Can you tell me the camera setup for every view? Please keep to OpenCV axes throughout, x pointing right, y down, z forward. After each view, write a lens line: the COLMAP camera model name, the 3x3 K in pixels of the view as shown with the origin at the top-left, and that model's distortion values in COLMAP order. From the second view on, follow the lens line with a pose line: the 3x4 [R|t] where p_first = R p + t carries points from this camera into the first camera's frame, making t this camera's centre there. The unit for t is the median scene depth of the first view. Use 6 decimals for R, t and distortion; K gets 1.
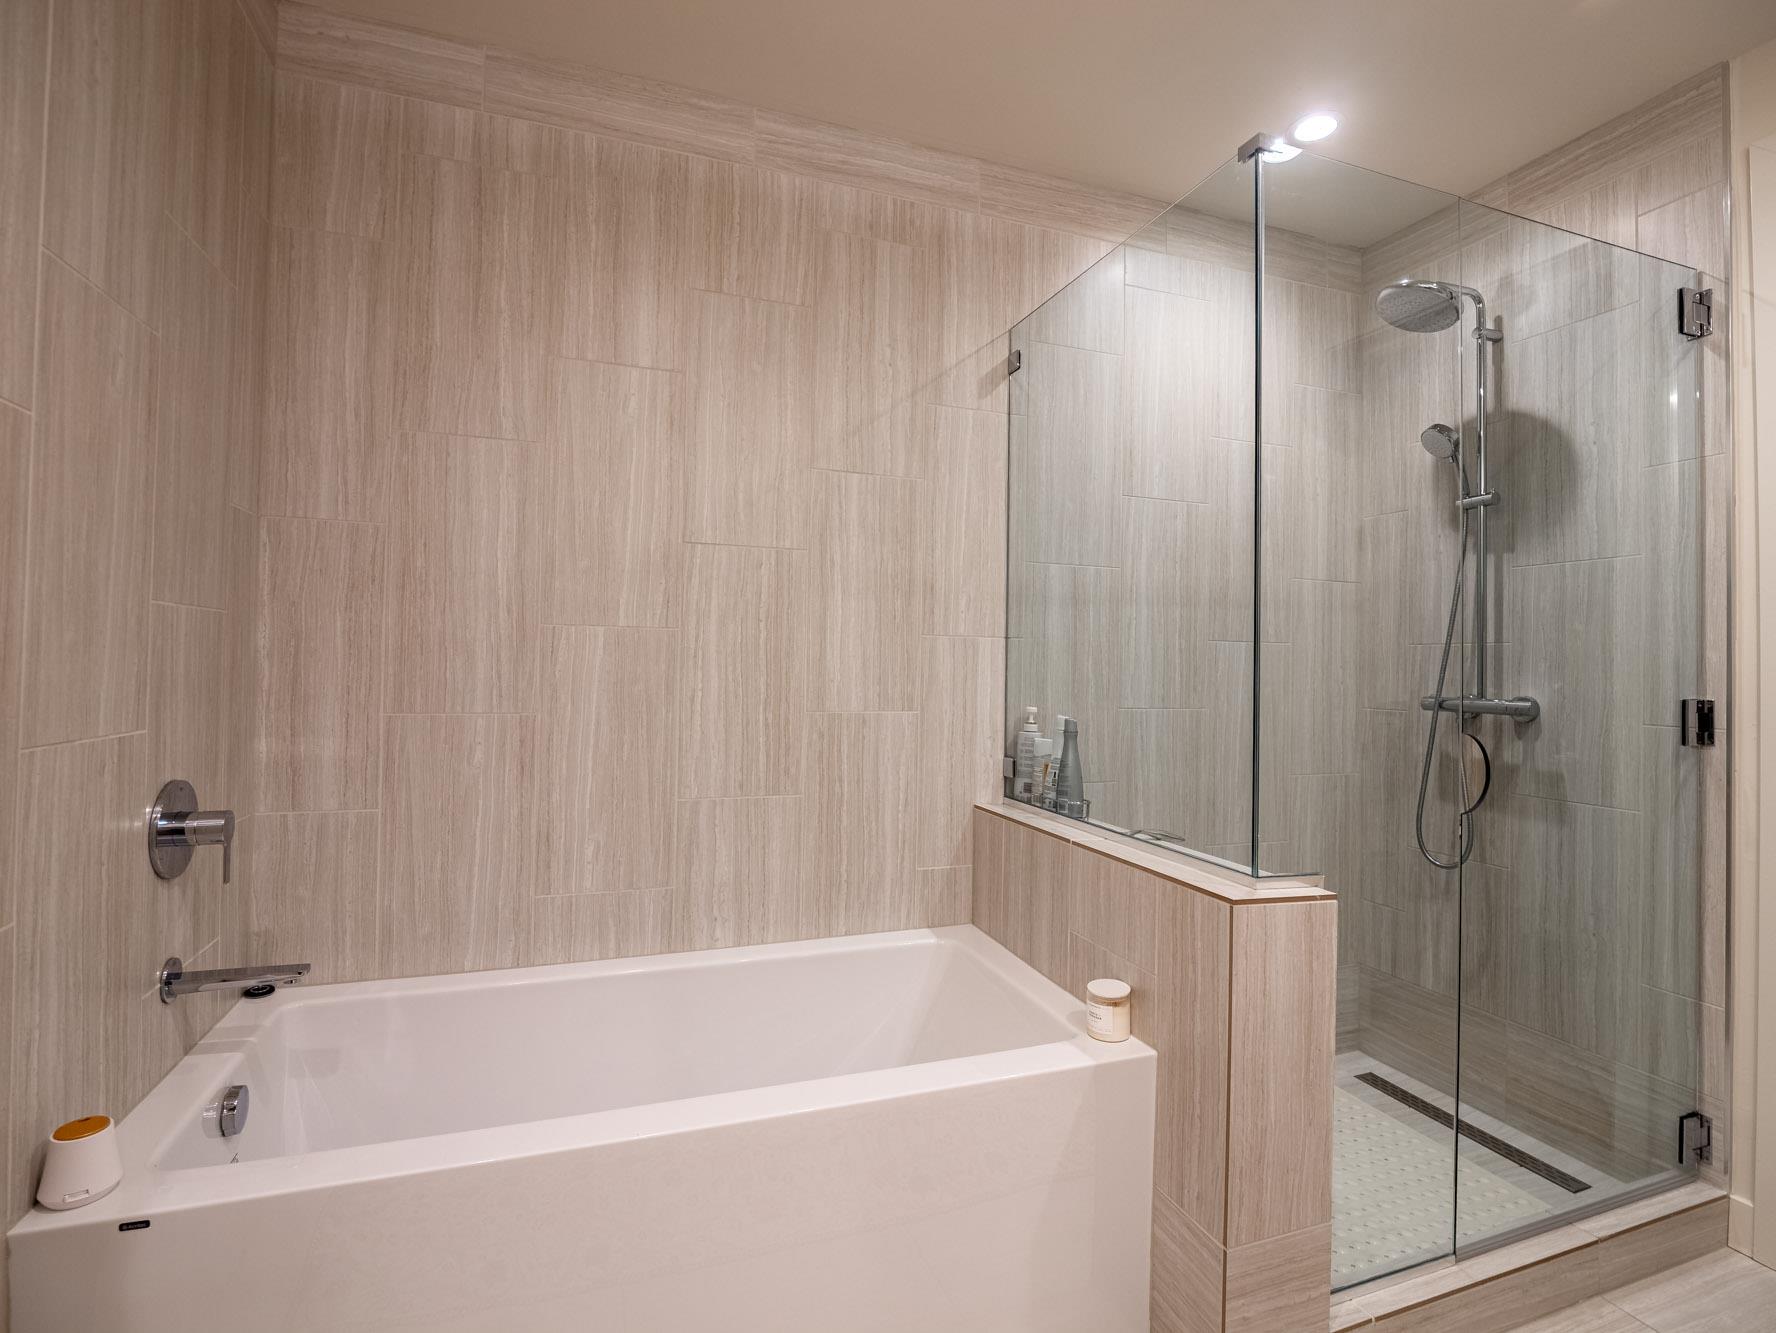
lens RADIAL K [[868.8, 0, 890.4], [0, 868.8, 657.9], [0, 0, 1]] dist [-0.010614, -0.000658]
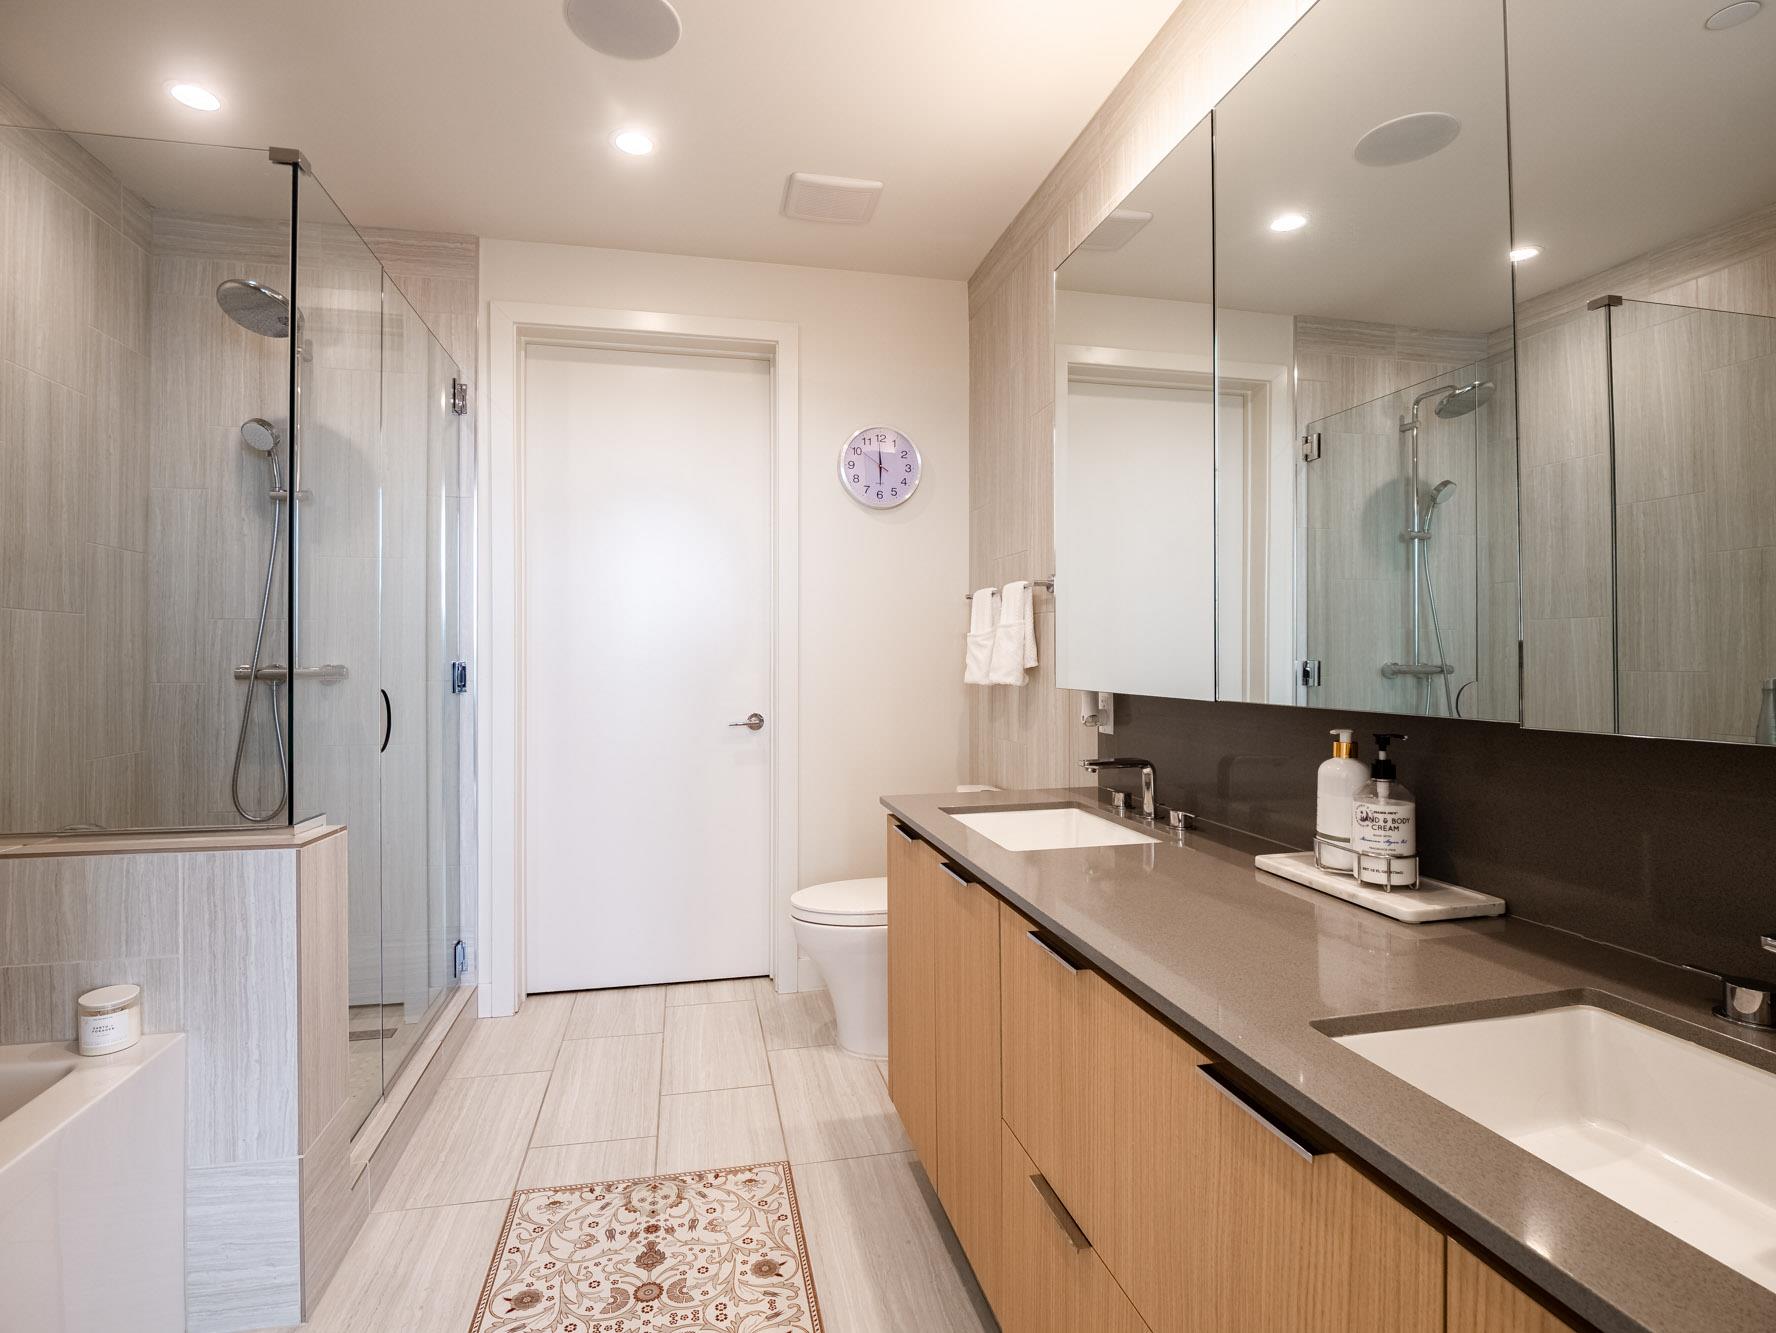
lens RADIAL K [[878.4, 0, 894.0], [0, 878.4, 668.2], [0, 0, 1]] dist [-0.002010, -0.002139]
pose [[0.115590, -0.028100, 0.992899, -0.353641], [-0.005035, 0.999570, 0.028875, 0.009025], [-0.993284, -0.008337, 0.115399, 0.062237]]
